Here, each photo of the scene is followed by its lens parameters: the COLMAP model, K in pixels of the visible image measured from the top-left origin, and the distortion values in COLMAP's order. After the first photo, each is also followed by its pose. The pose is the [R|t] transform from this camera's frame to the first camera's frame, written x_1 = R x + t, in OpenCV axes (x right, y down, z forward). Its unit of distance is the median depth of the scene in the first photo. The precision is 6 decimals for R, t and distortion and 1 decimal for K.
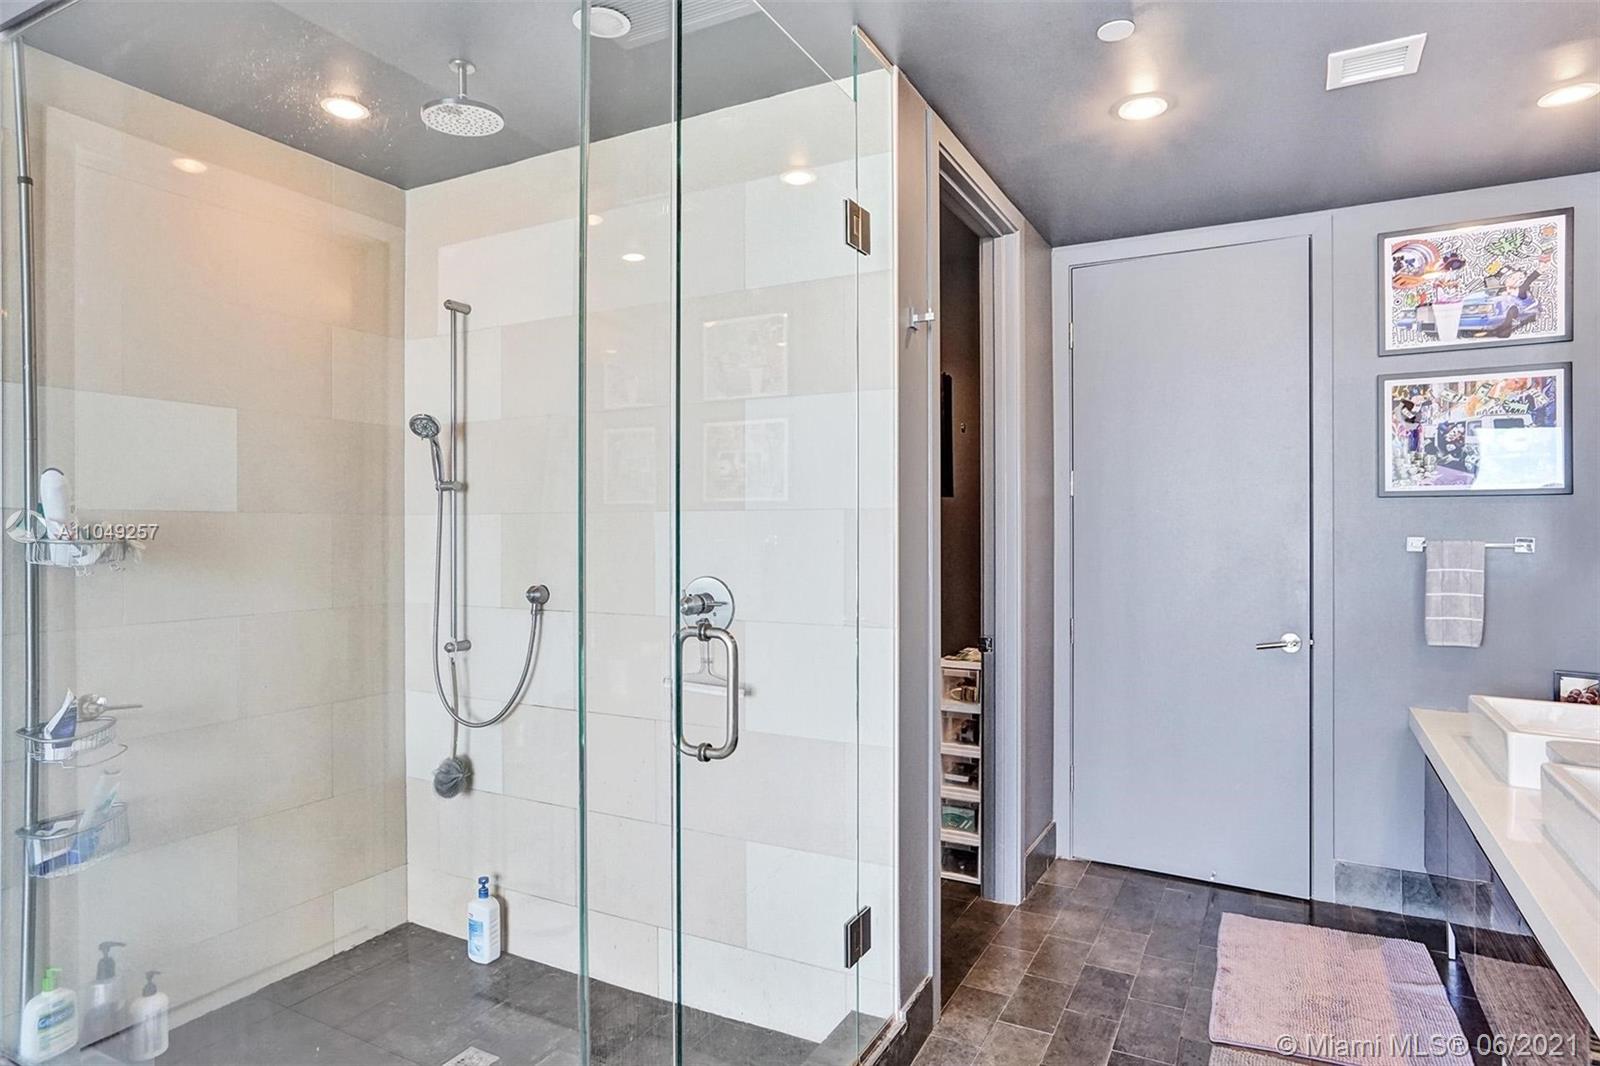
lens RADIAL K [[906.1, 0, 806.3], [0, 906.1, 536.5], [0, 0, 1]] dist [0.001549, 0.002977]
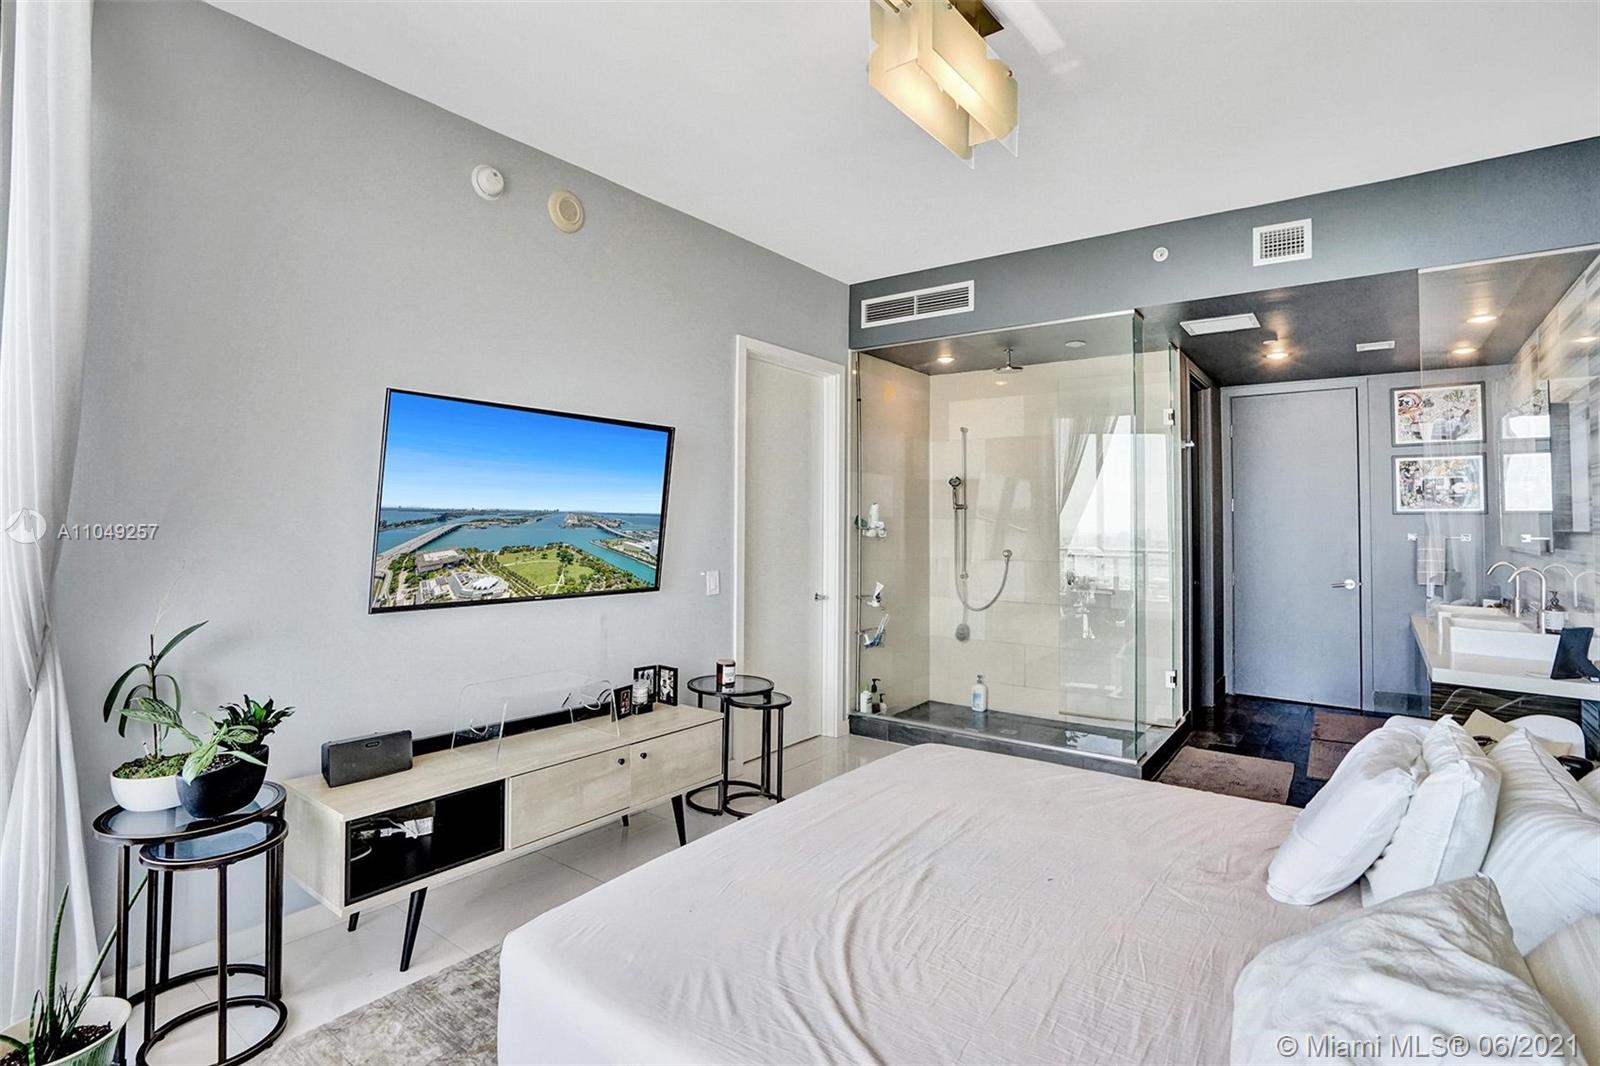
lens RADIAL K [[788.7, 0, 802.1], [0, 788.7, 503.9], [0, 0, 1]] dist [-0.041227, 0.019323]
pose [[0.989998, 0.005428, -0.140980, -0.483864], [-0.010310, 0.999371, -0.033925, 0.007557], [0.140707, 0.035039, 0.989431, -0.997100]]
